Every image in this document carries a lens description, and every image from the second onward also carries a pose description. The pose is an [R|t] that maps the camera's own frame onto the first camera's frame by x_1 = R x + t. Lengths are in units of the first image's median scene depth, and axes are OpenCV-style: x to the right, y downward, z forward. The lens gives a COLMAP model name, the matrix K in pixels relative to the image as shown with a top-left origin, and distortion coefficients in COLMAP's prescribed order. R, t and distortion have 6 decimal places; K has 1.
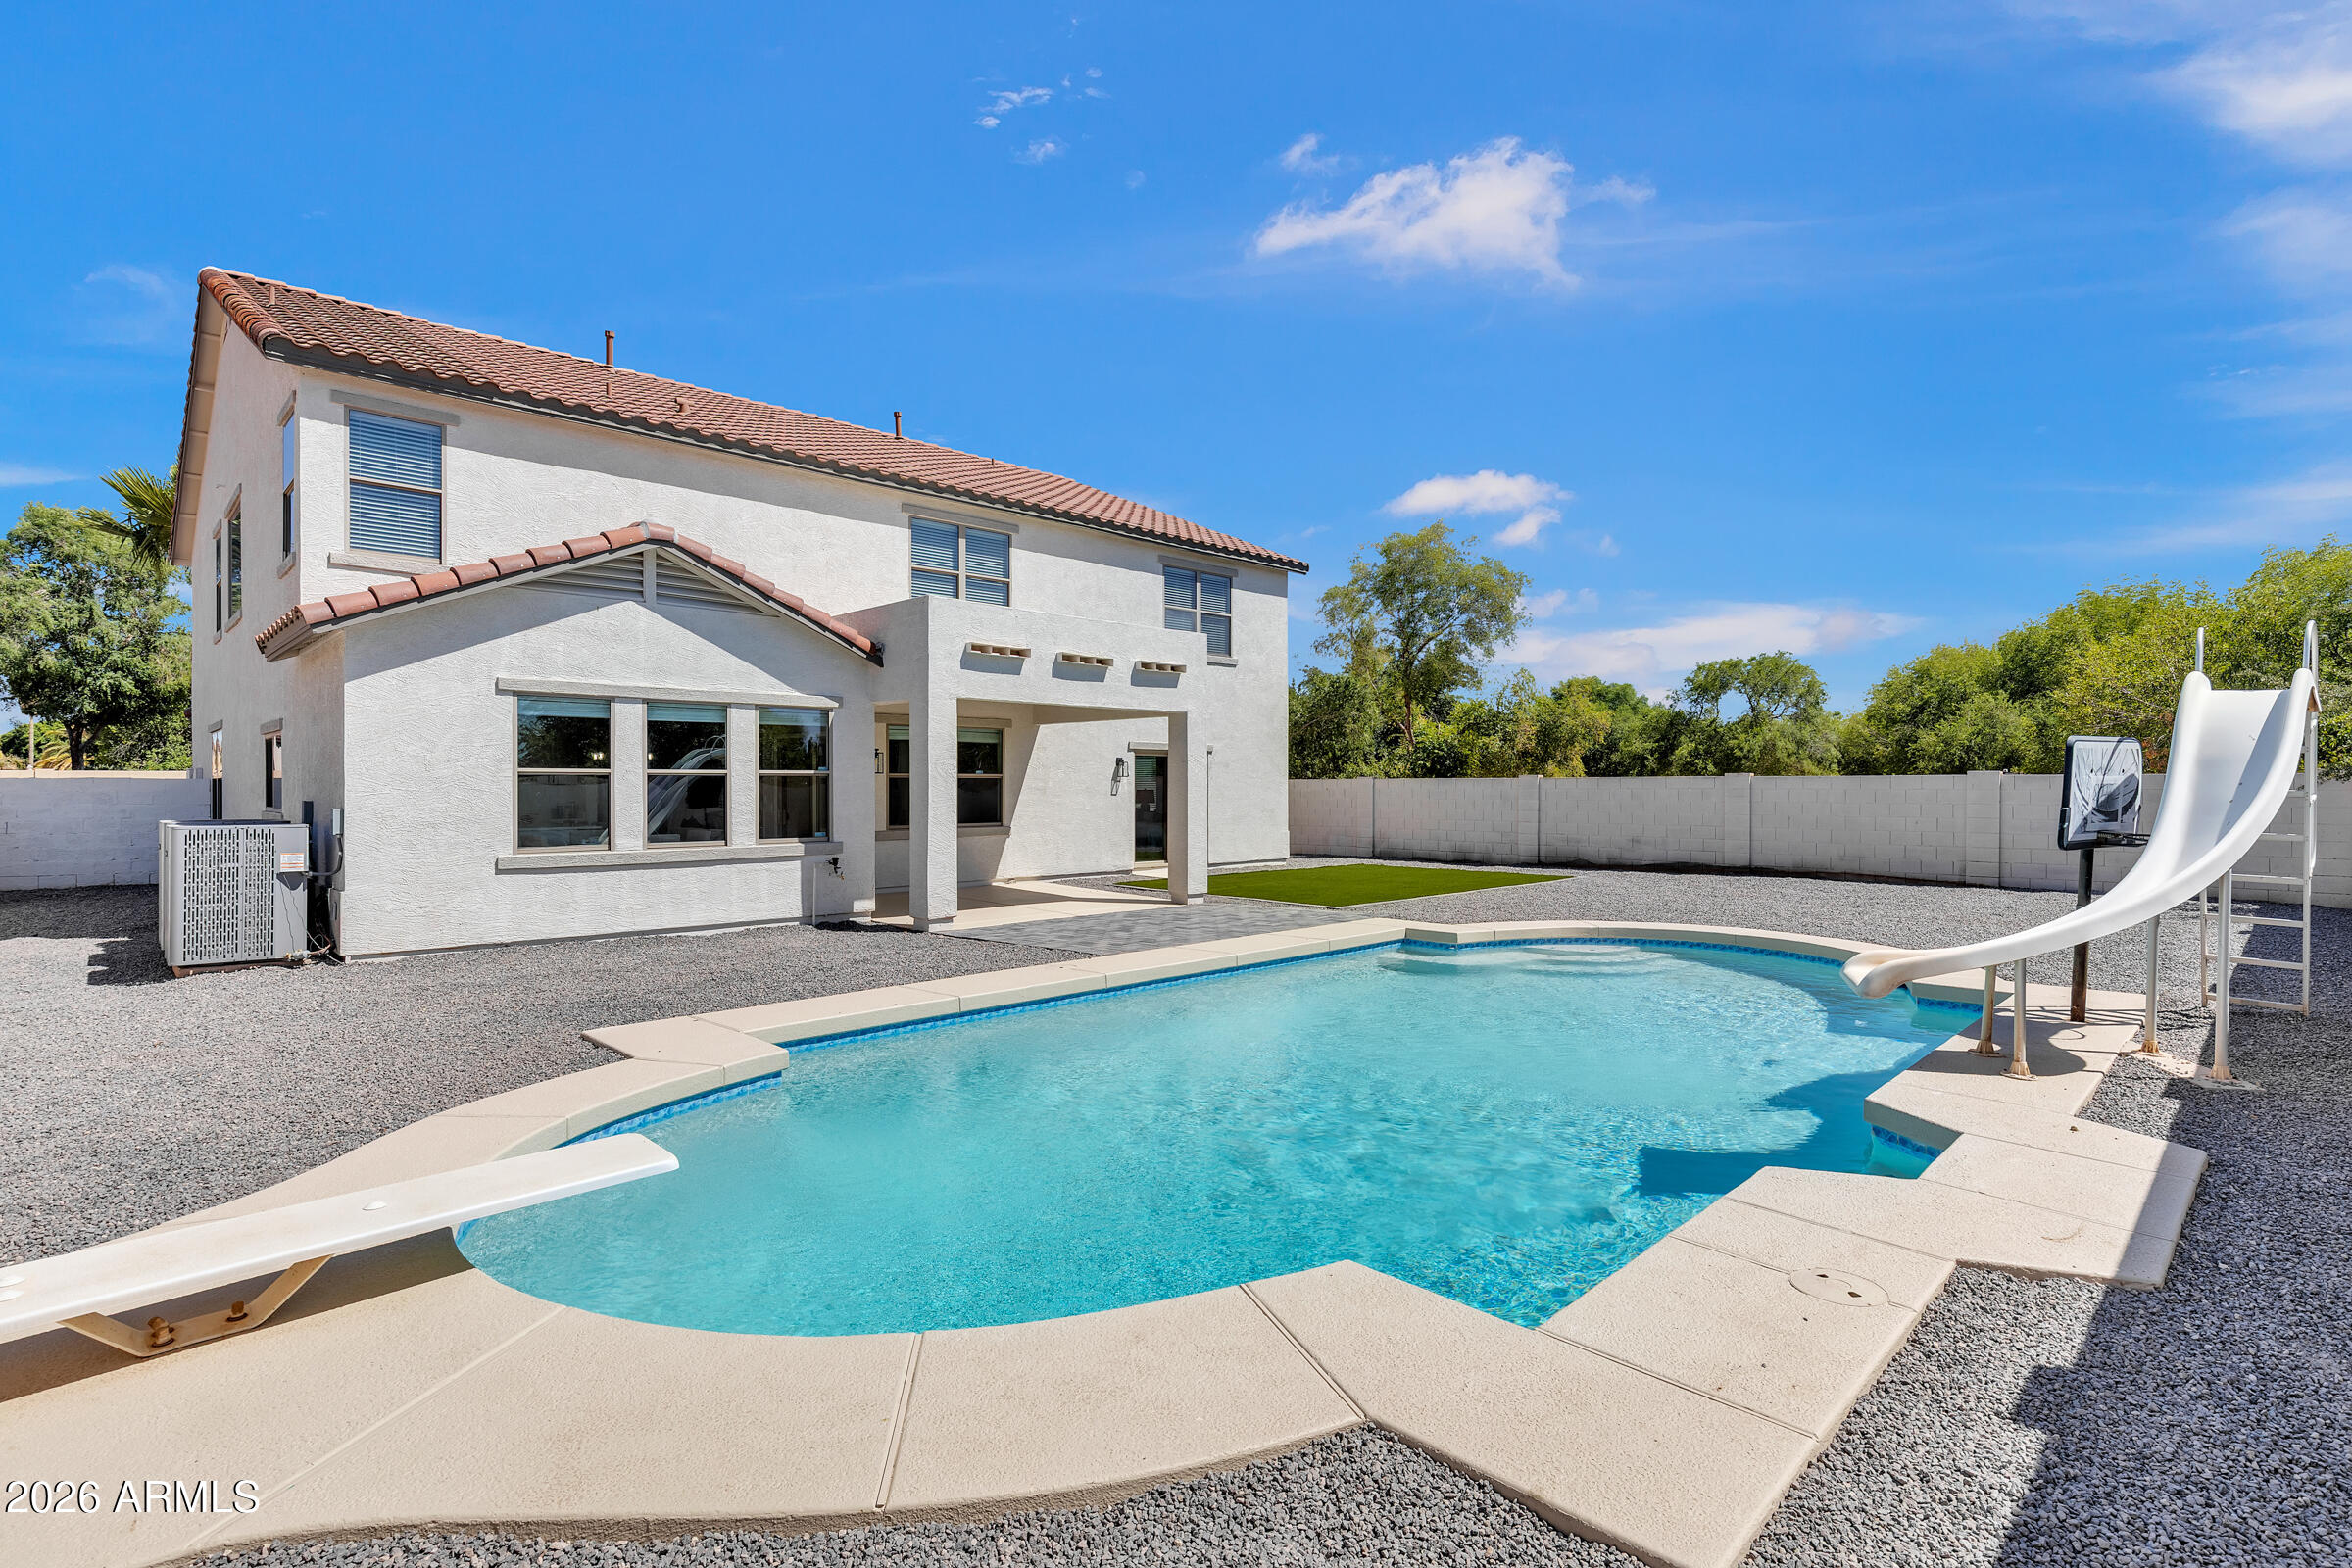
lens RADIAL K [[1080.8, 0, 1176.0], [0, 1080.8, 784.0], [0, 0, 1]] dist [0.004110, 0.001378]
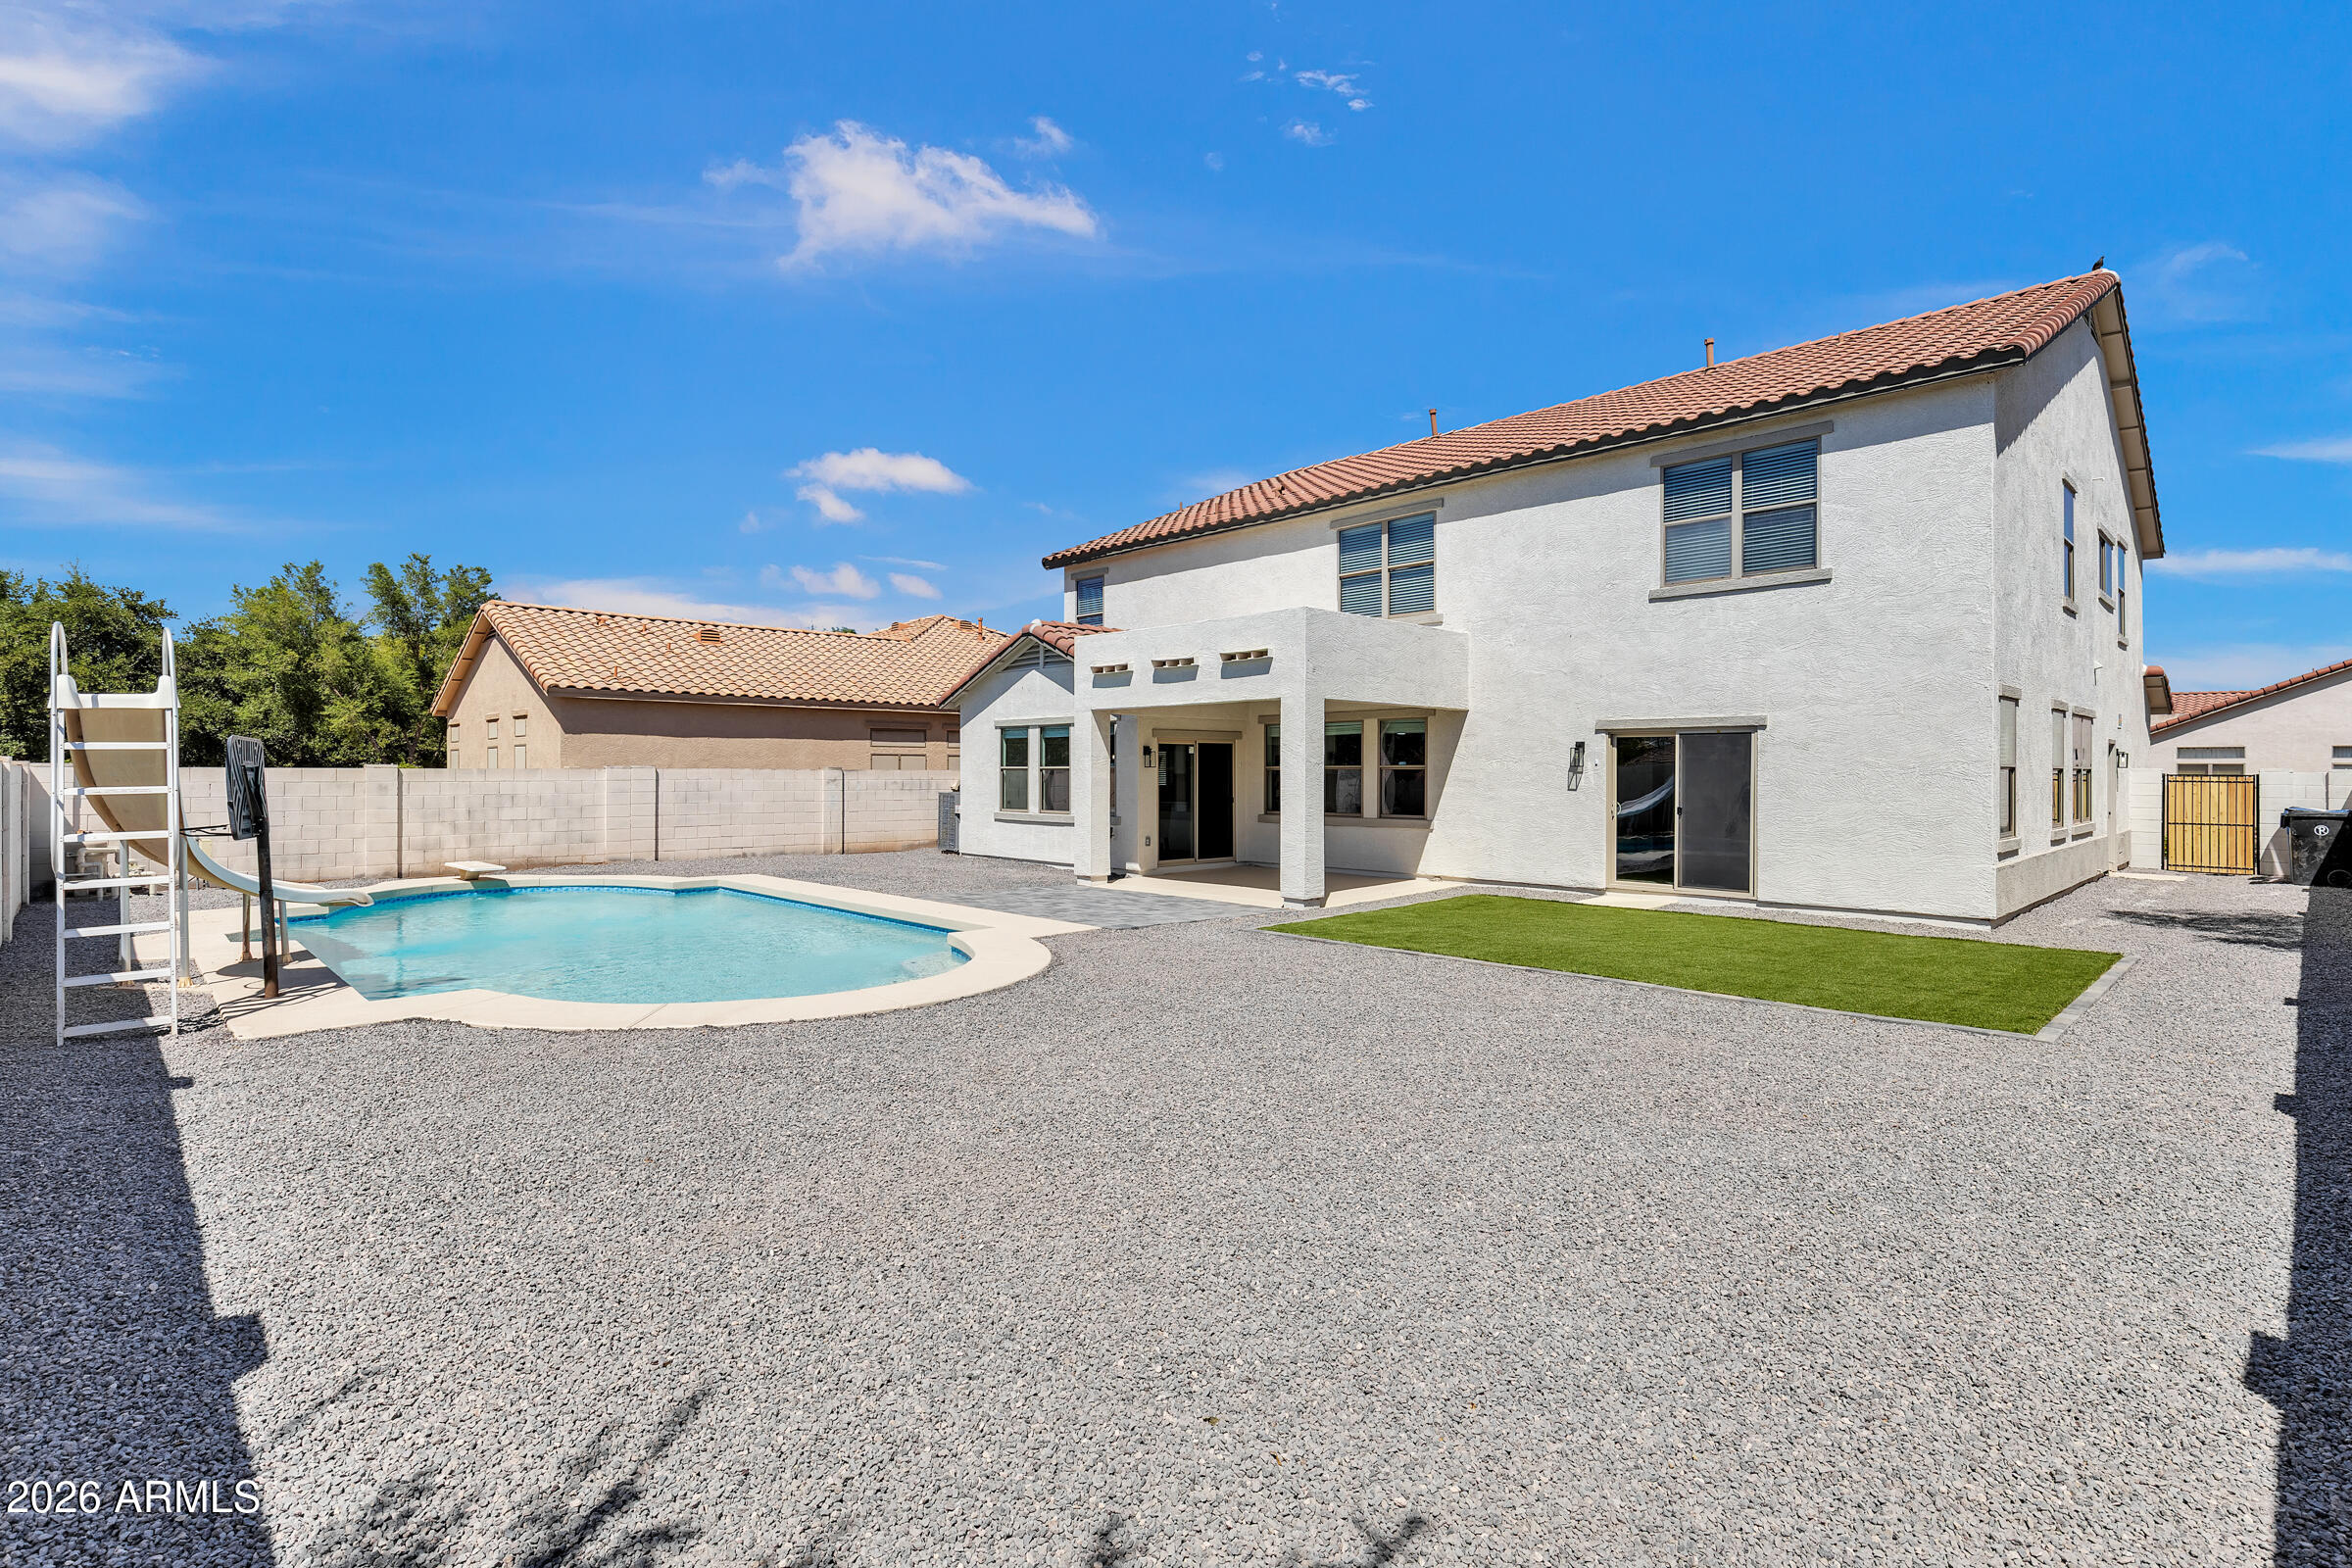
lens RADIAL K [[1080.8, 0, 1176.0], [0, 1080.8, 784.0], [0, 0, 1]] dist [0.004110, 0.001378]
pose [[0.035211, 0.007027, -0.999355, 0.705195], [-0.000878, 0.999975, 0.007000, 0.000865], [0.999380, 0.000631, 0.035216, 0.665986]]
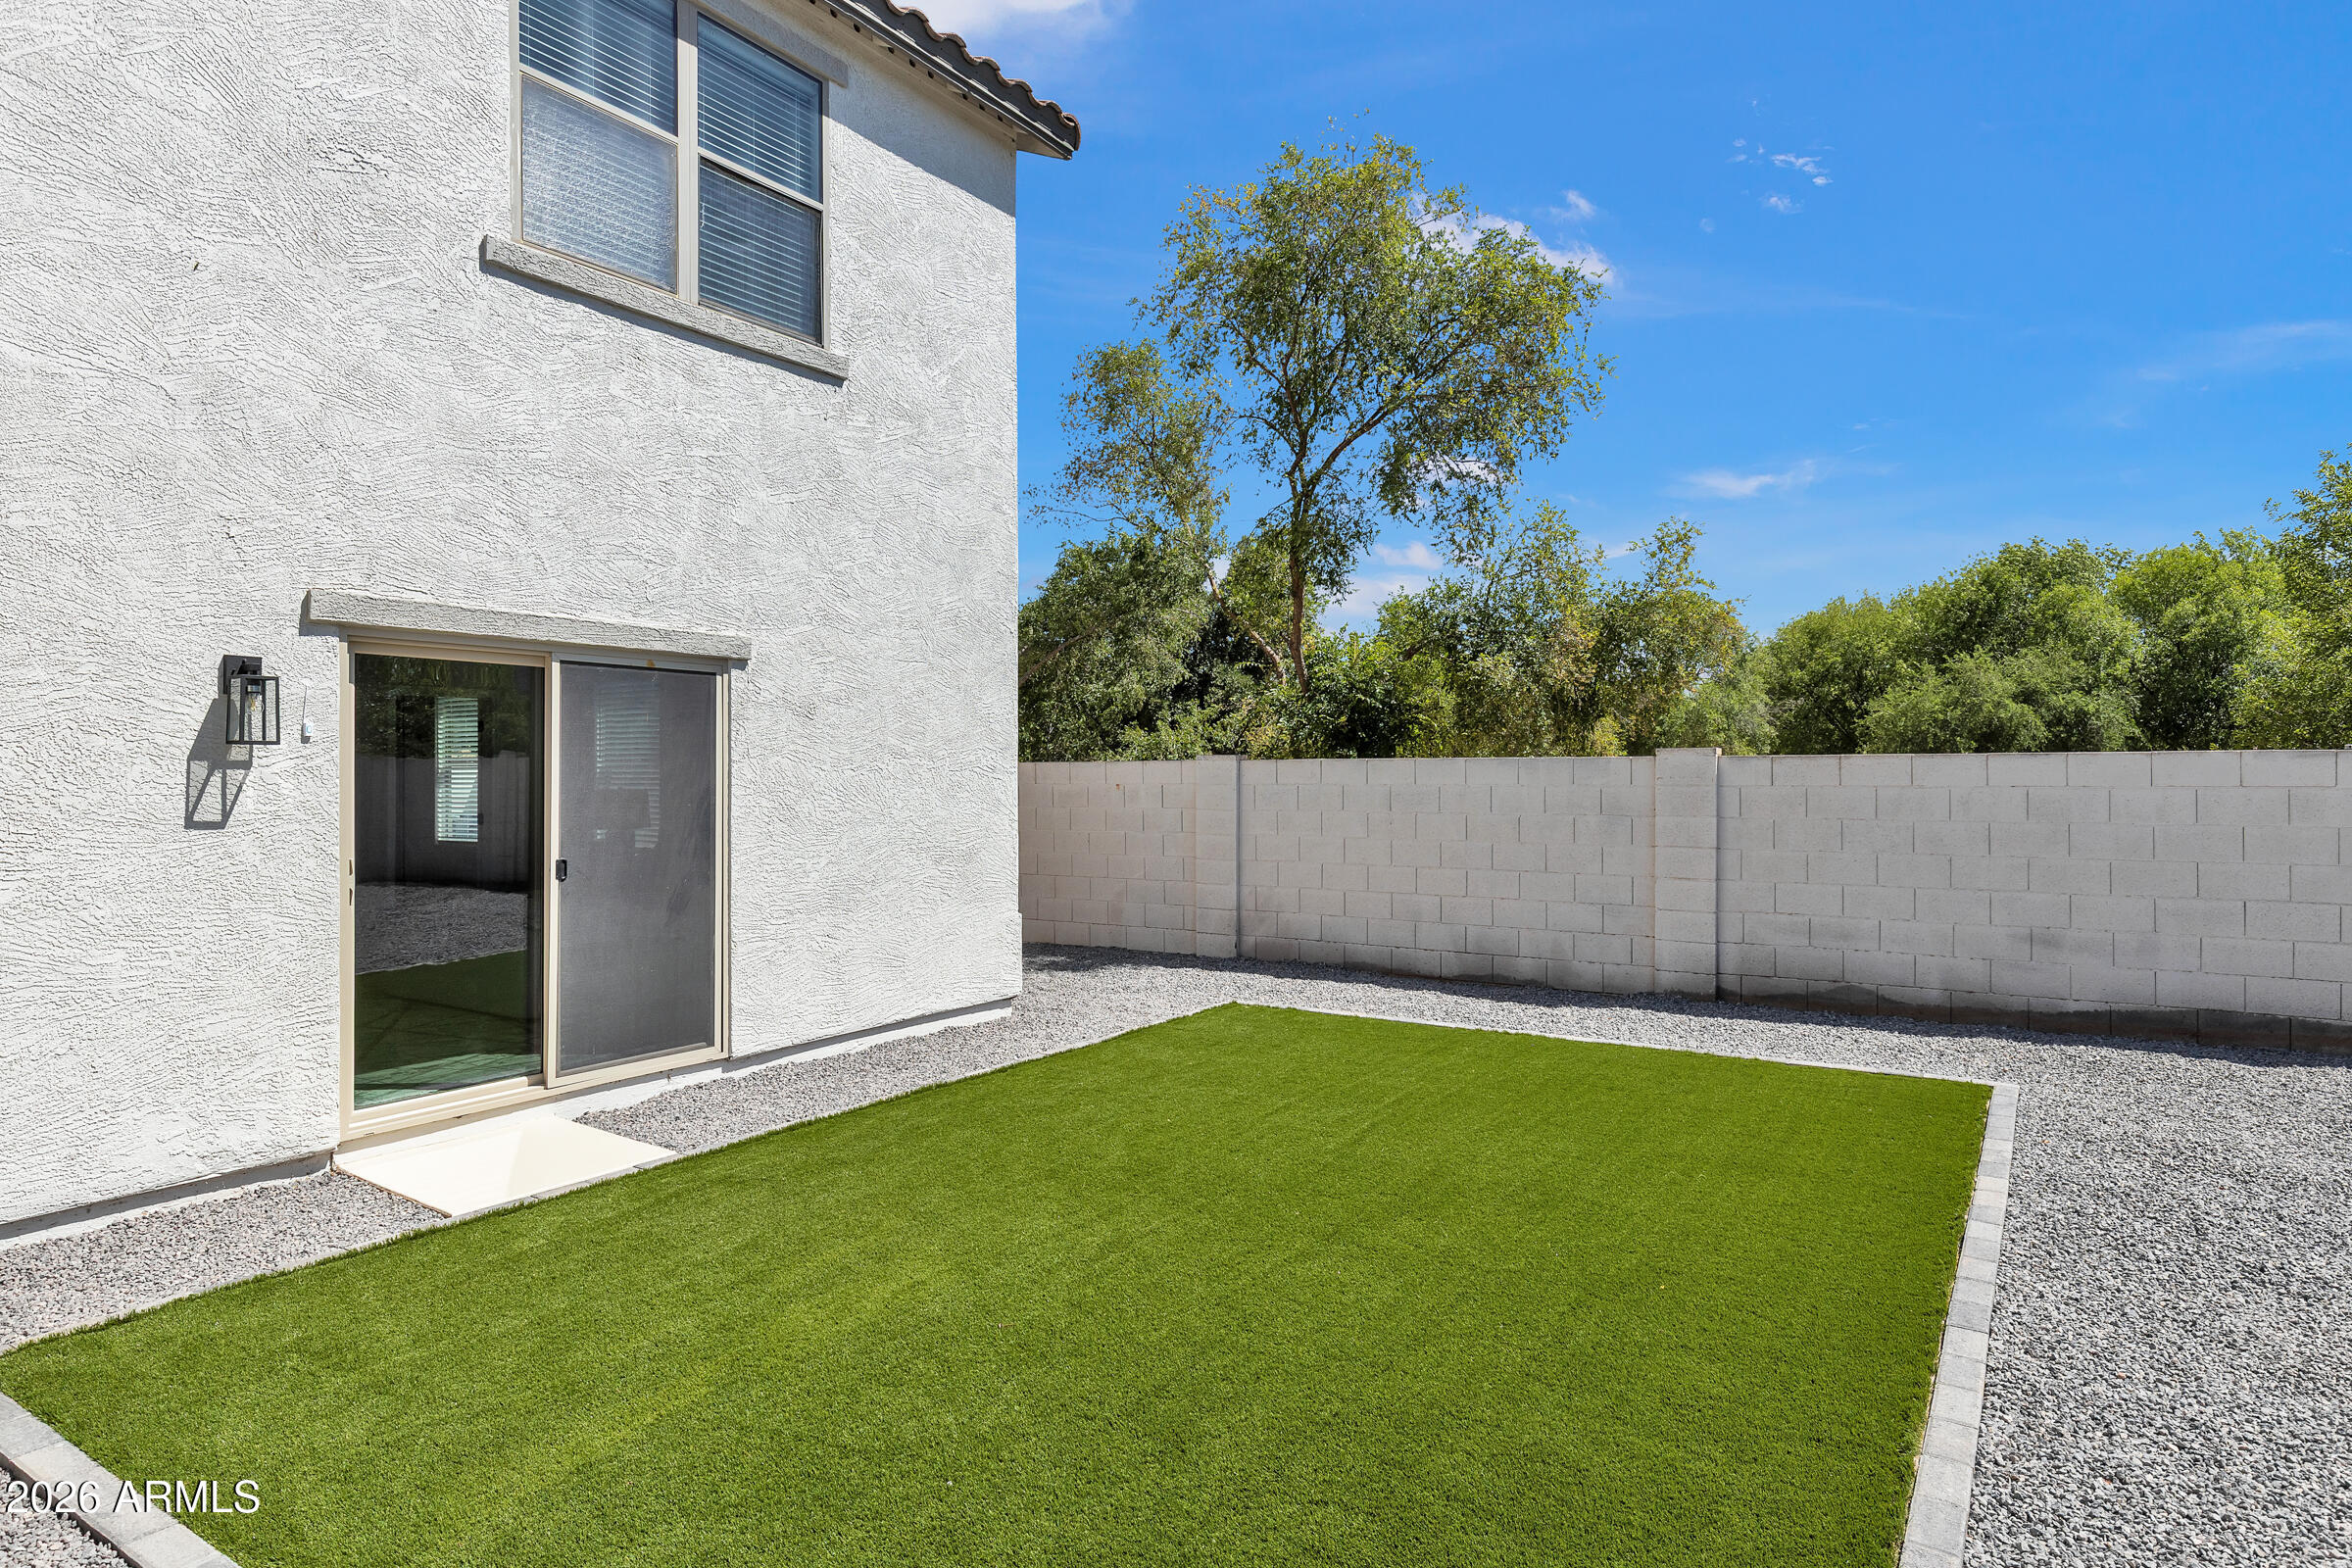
lens RADIAL K [[1269.4, 0, 1176.0], [0, 1269.4, 784.0], [0, 0, 1]] dist [0.000512, 0.000520]
pose [[0.974436, -0.003409, 0.224639, 0.072196], [0.001291, 0.999953, 0.009574, -0.000317], [-0.224661, -0.009039, 0.974395, 0.688006]]
